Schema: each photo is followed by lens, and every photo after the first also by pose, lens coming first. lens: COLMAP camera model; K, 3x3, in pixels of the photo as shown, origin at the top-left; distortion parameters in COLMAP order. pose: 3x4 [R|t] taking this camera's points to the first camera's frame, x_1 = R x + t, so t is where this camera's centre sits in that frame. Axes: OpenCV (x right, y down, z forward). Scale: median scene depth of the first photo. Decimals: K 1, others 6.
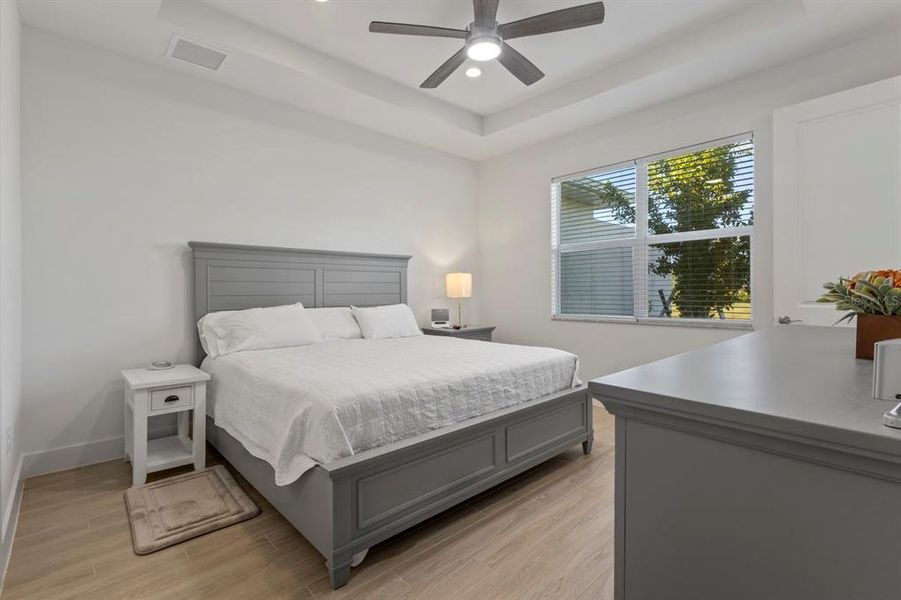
lens RADIAL K [[416.5, 0, 450.5], [0, 416.5, 300.0], [0, 0, 1]] dist [-0.020572, -0.000189]
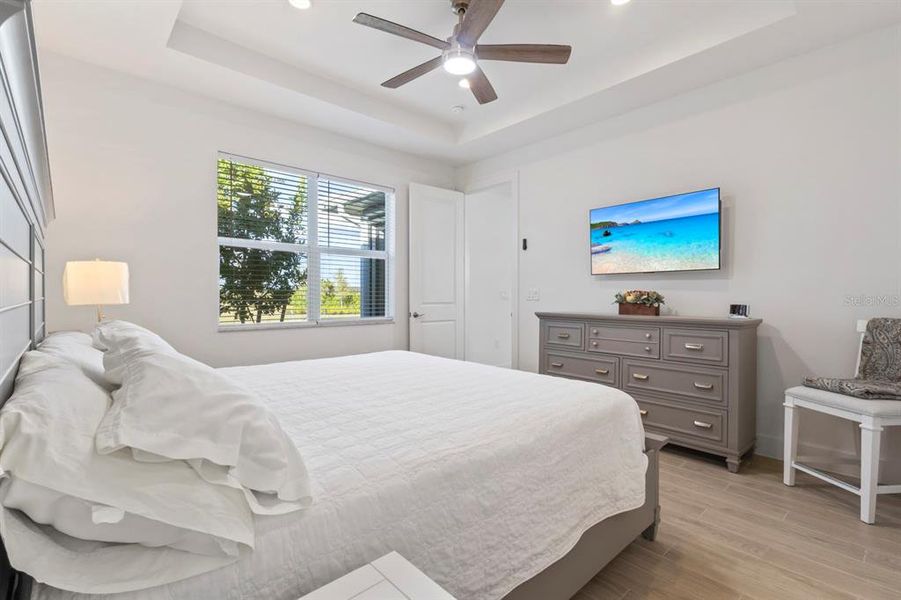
lens RADIAL K [[416.5, 0, 450.5], [0, 416.5, 300.0], [0, 0, 1]] dist [-0.020572, -0.000189]
pose [[0.002119, 0.003084, 0.999993, -0.715566], [0.017801, 0.999837, -0.003121, -0.001393], [-0.999839, 0.017808, 0.002064, 0.760027]]
